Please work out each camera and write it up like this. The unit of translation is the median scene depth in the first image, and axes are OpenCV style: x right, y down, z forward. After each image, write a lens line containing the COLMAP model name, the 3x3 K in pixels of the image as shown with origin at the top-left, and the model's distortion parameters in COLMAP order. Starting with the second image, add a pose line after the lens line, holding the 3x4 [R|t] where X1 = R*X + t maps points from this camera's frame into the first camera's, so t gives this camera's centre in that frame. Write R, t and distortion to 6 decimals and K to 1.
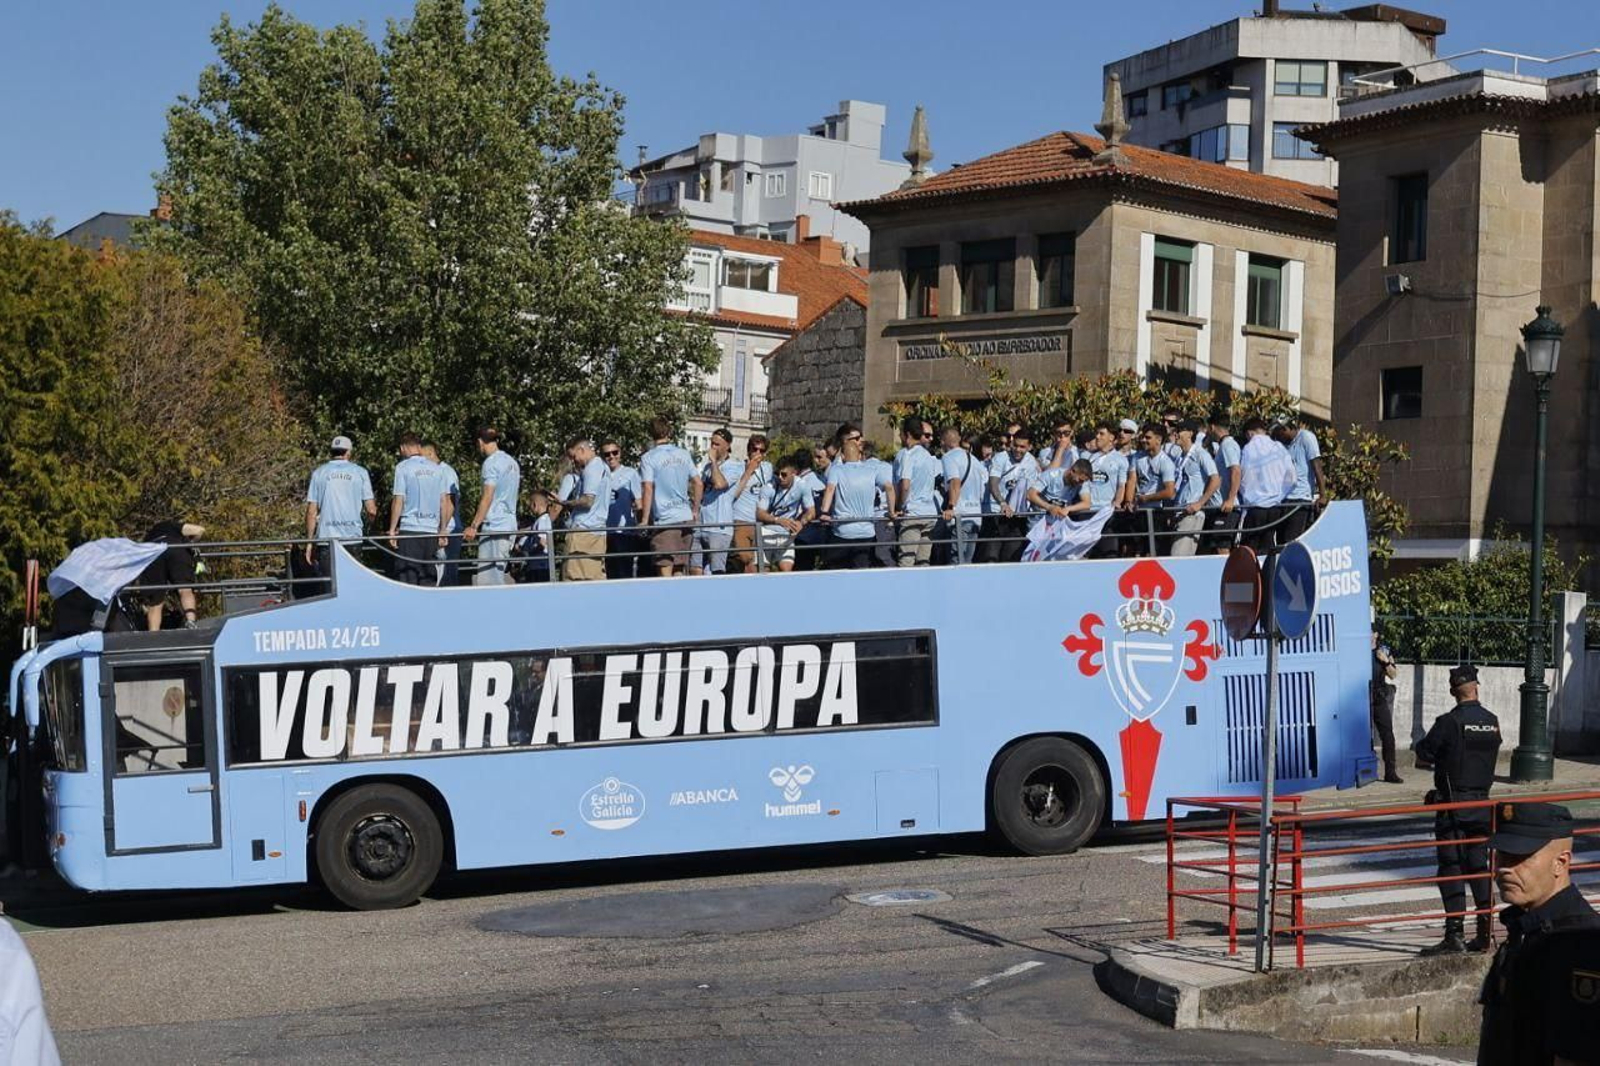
lens RADIAL K [[2749.3, 0, 797.5], [0, 2749.3, 514.0], [0, 0, 1]] dist [0.016206, 0.177921]
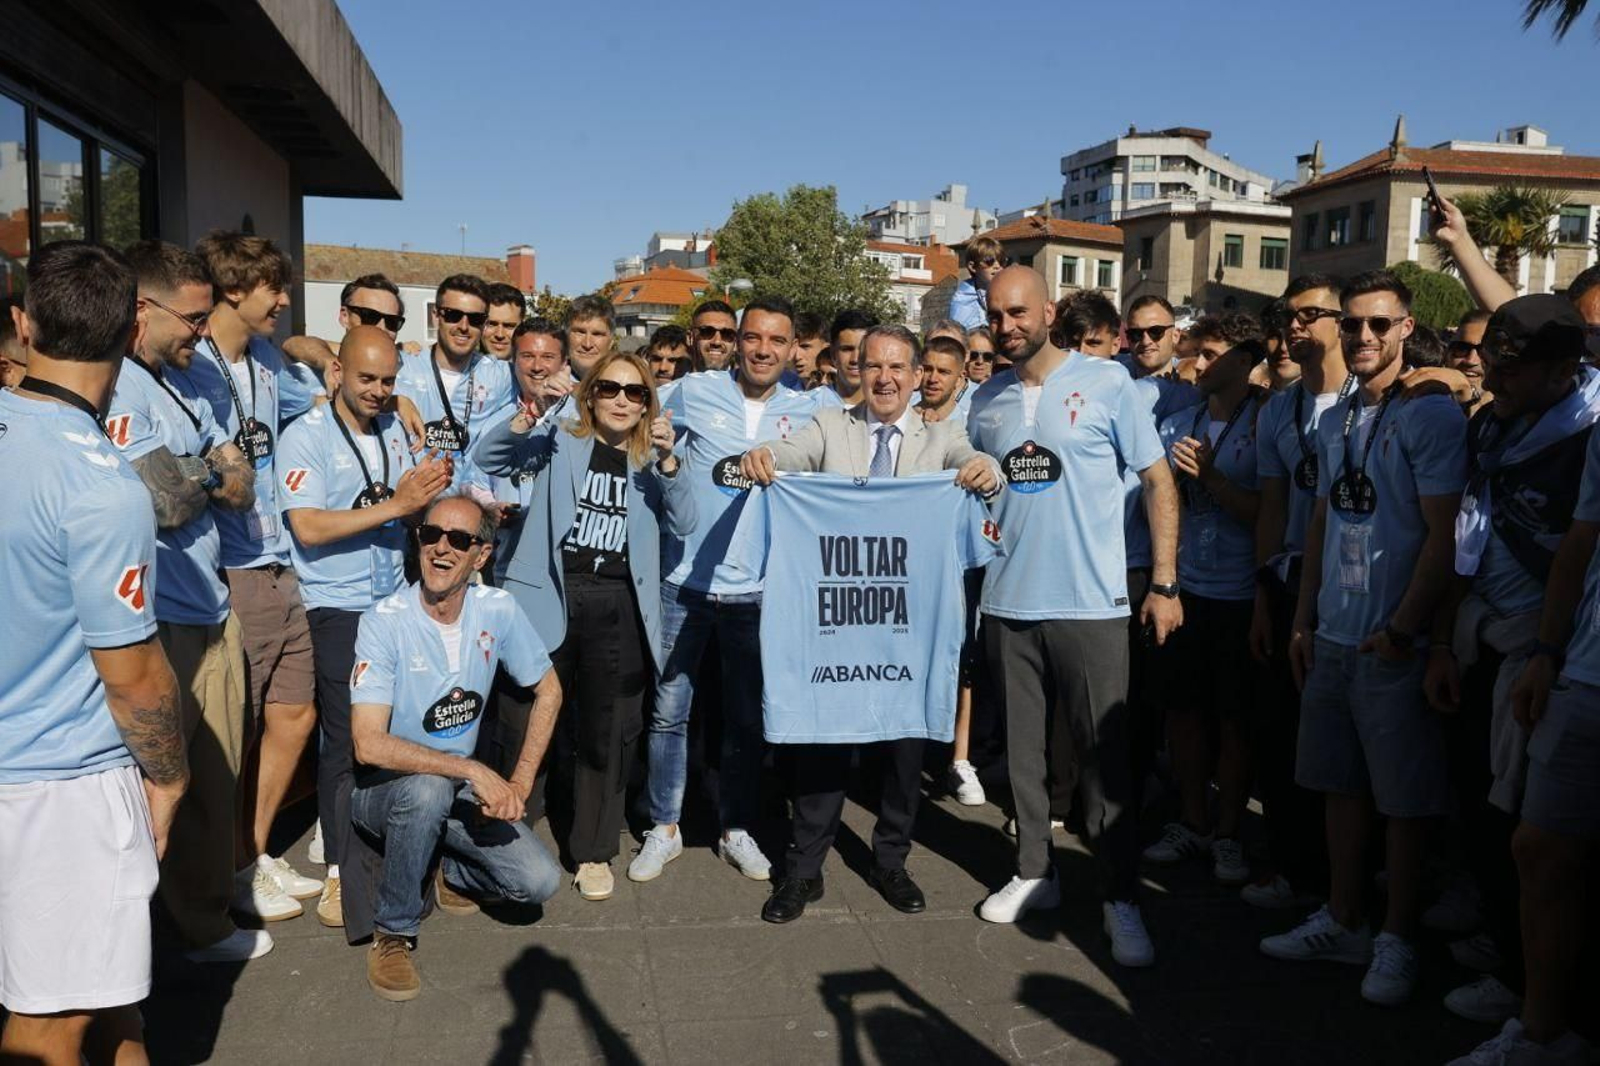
lens RADIAL K [[1340.8, 0, 795.8], [0, 1340.8, 527.2], [0, 0, 1]] dist [0.009008, 0.007013]
pose [[0.994909, -0.010885, -0.100184, -0.013495], [0.024036, 0.991089, 0.131015, -0.038744], [0.097865, -0.132756, 0.986305, -1.100831]]
